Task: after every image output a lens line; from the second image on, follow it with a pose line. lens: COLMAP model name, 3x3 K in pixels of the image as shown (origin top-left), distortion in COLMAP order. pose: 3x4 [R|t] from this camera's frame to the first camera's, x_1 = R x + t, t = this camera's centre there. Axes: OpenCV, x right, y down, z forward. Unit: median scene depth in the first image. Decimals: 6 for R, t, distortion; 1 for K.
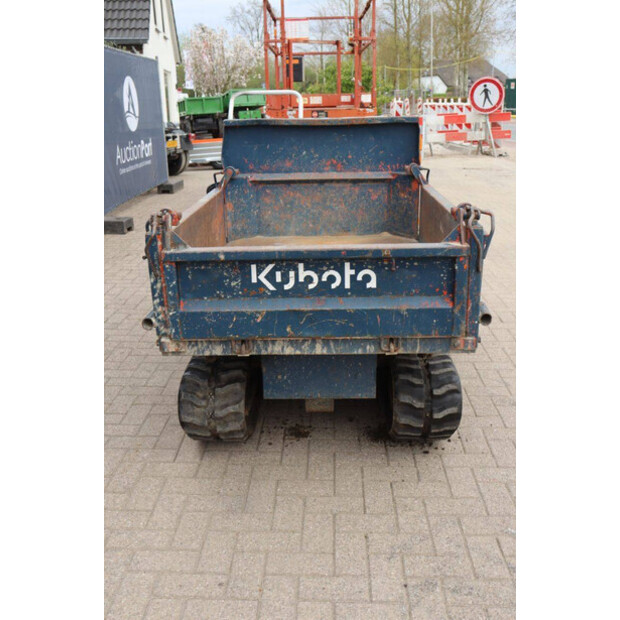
lens RADIAL K [[675.6, 0, 308.7], [0, 675.6, 310.3], [0, 0, 1]] dist [-0.081465, 0.000000]
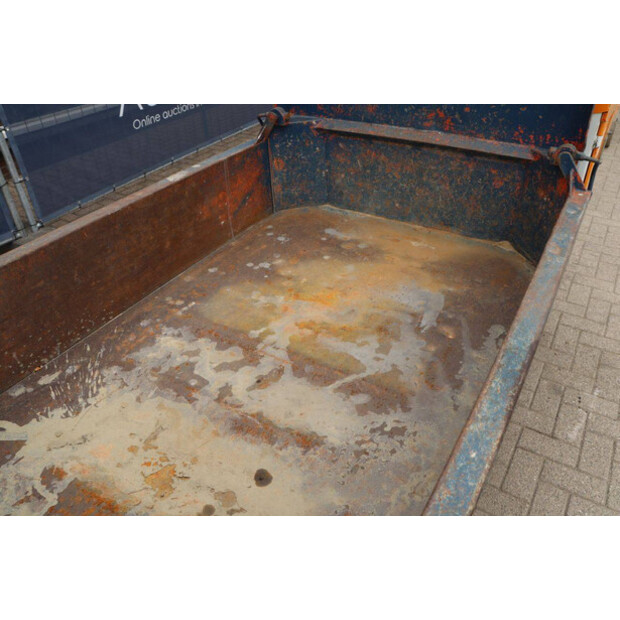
lens RADIAL K [[505.3, 0, 307.6], [0, 505.3, 306.1], [0, 0, 1]] dist [-0.129682, 0.069706]
pose [[0.862504, 0.280672, -0.421082, 0.166554], [-0.136446, 0.930262, 0.340581, -0.193498], [0.487308, -0.236298, 0.840651, 0.528368]]
